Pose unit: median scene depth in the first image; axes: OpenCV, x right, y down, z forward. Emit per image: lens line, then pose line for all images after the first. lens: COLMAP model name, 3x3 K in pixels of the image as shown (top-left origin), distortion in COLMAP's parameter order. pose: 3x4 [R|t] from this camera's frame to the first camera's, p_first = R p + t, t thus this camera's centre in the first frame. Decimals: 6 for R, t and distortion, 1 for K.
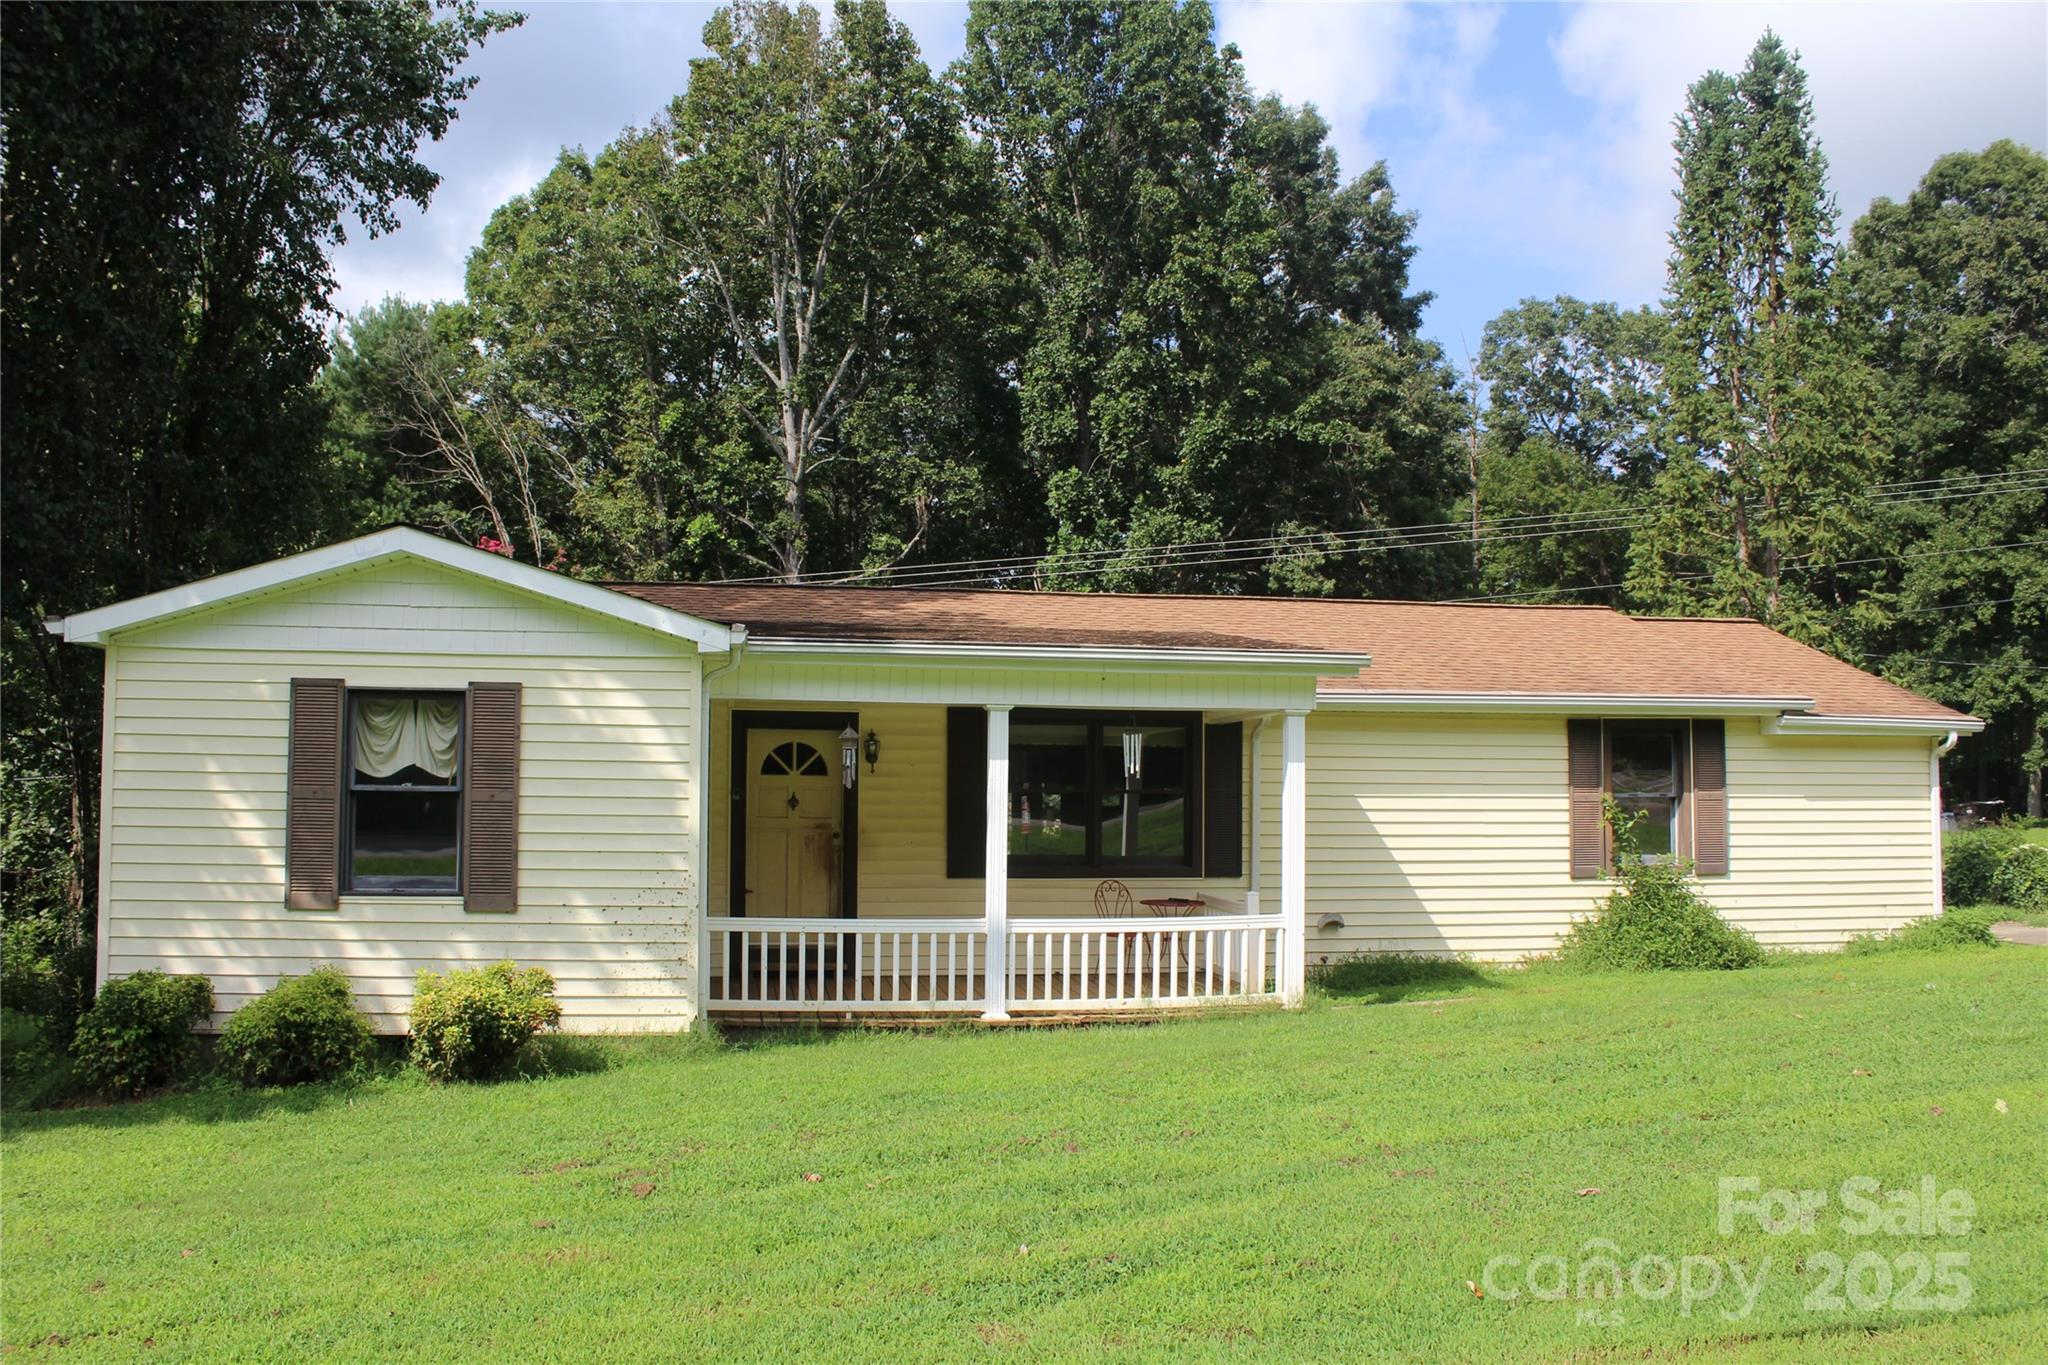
lens RADIAL K [[1689.3, 0, 1026.3], [0, 1689.3, 711.2], [0, 0, 1]] dist [-0.166543, 0.153483]
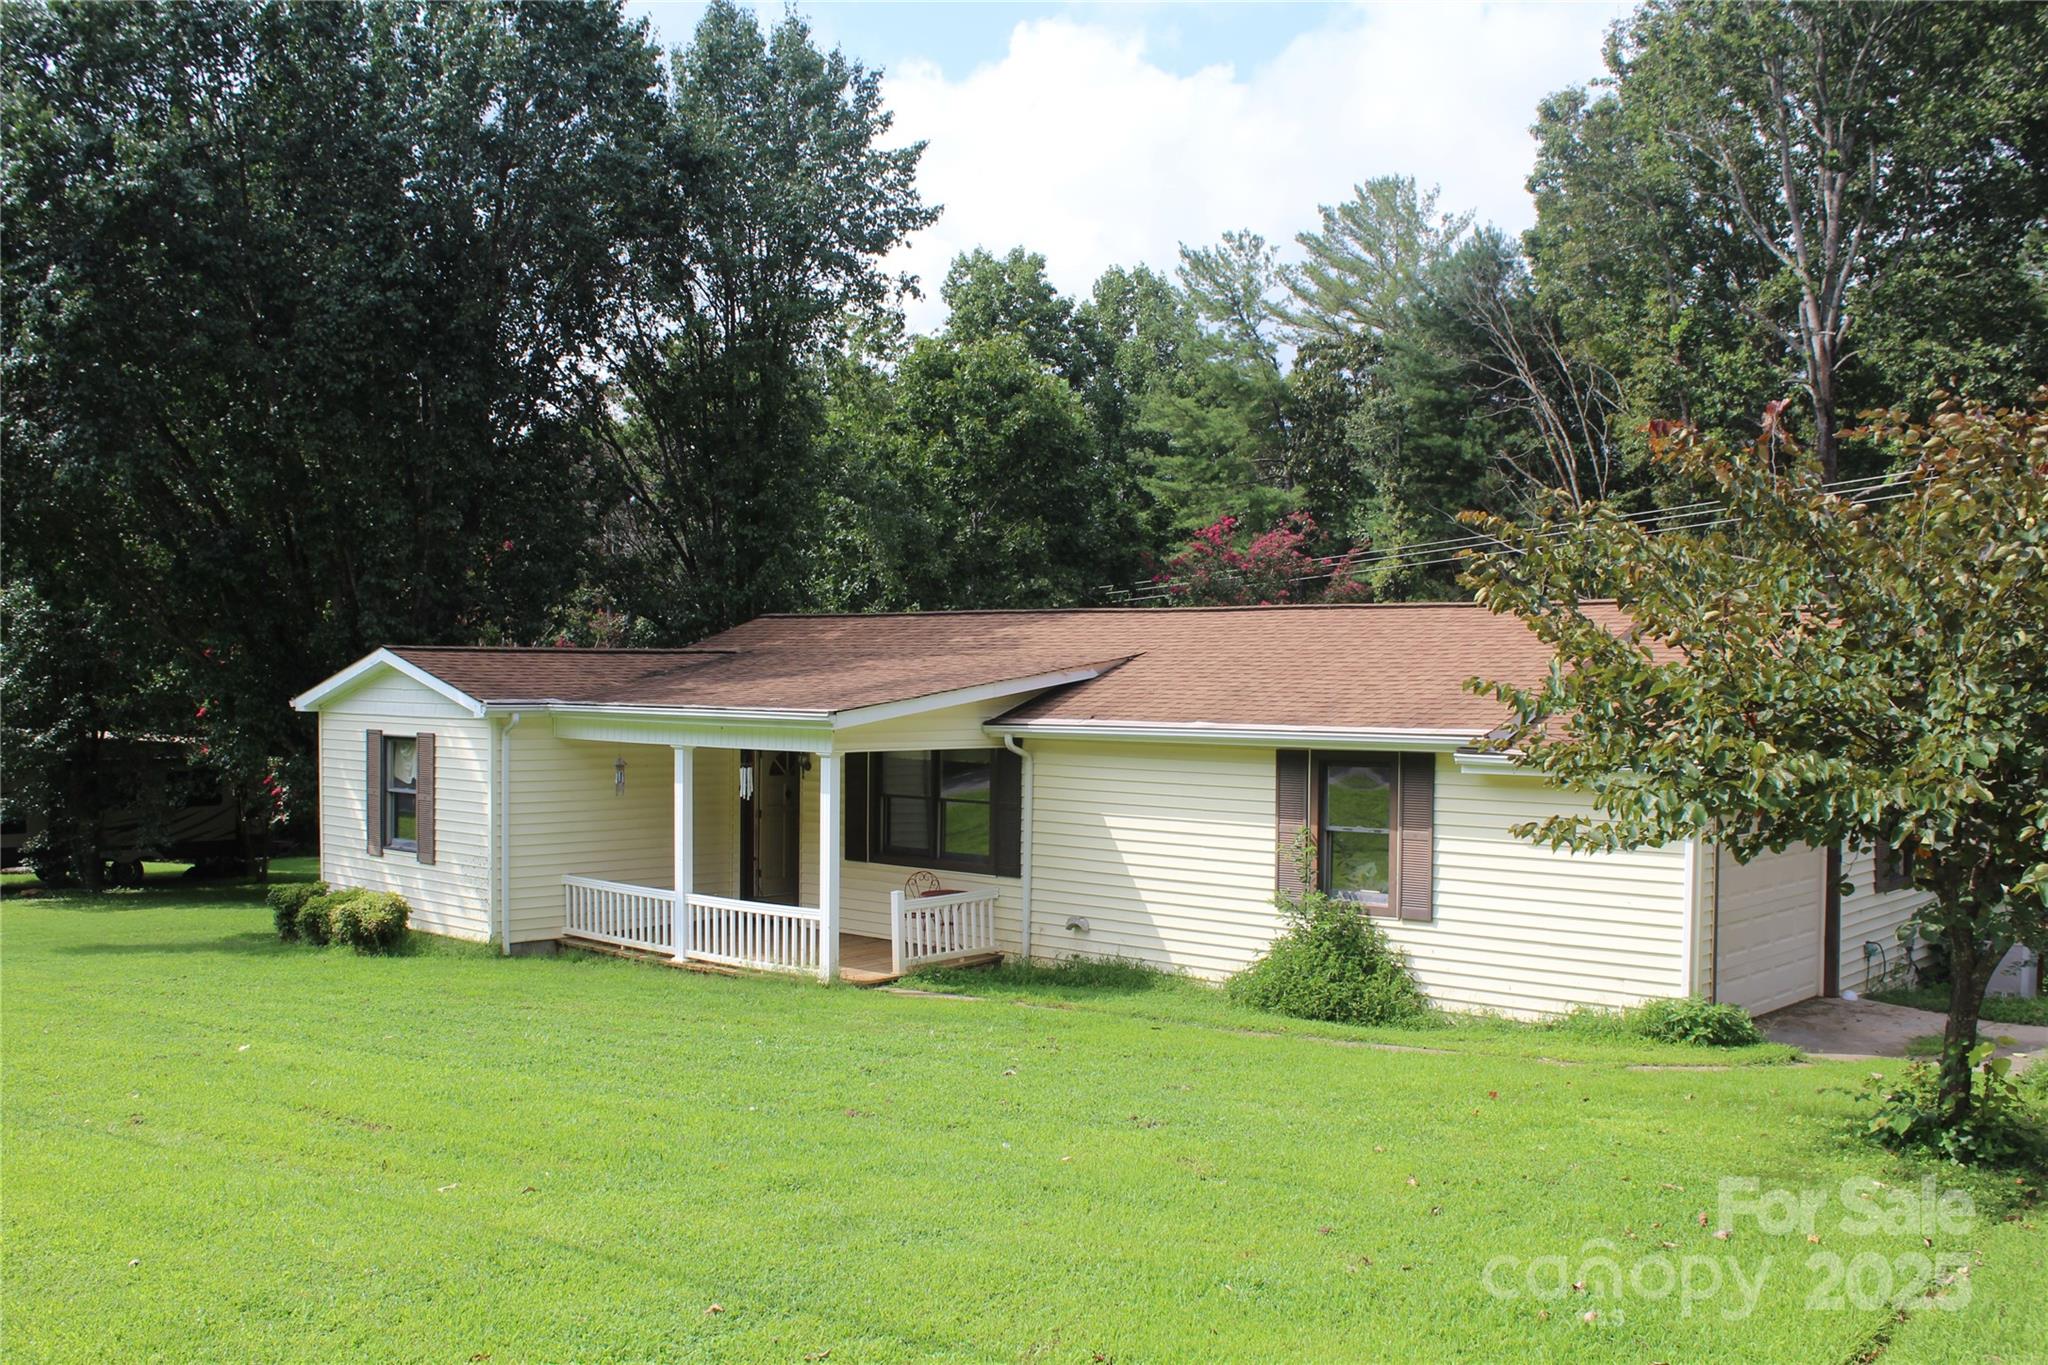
lens RADIAL K [[1916.9, 0, 1028.3], [0, 1916.9, 683.4], [0, 0, 1]] dist [-0.103280, -0.006106]
pose [[0.633603, 0.004141, -0.773647, 1.107639], [0.034474, 0.998841, 0.033580, -0.078152], [0.772890, -0.047947, 0.632726, 0.153855]]
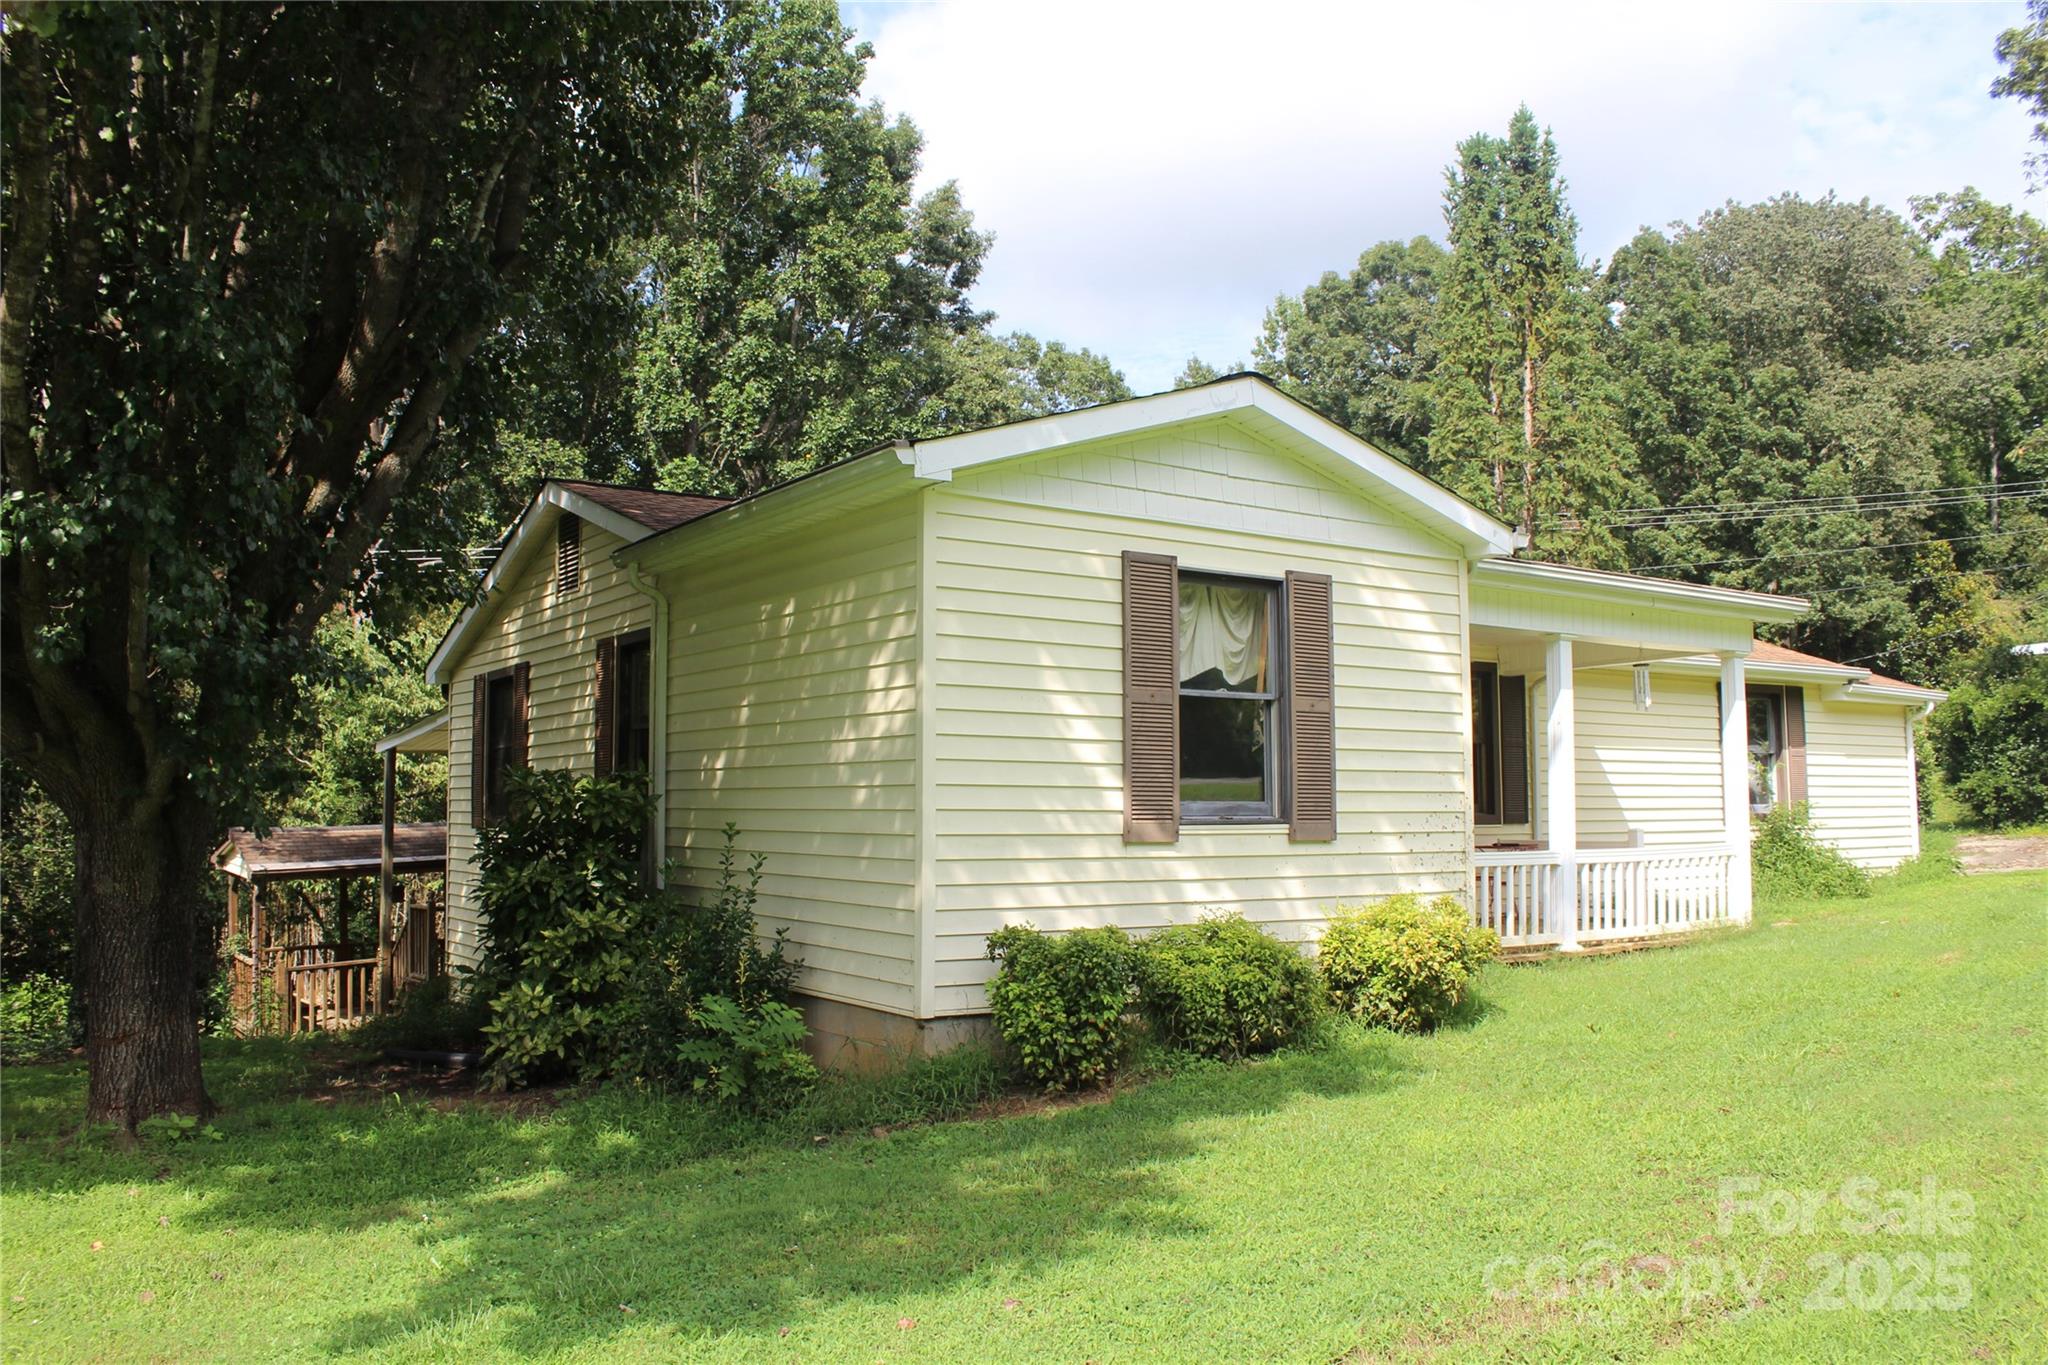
lens RADIAL K [[1668.7, 0, 1020.7], [0, 1668.7, 737.1], [0, 0, 1]] dist [-0.171822, 0.140909]
pose [[0.911192, 0.008671, 0.411891, -0.546662], [-0.008382, 0.999962, -0.002508, 0.047781], [-0.411897, -0.001167, 0.911229, 0.193629]]
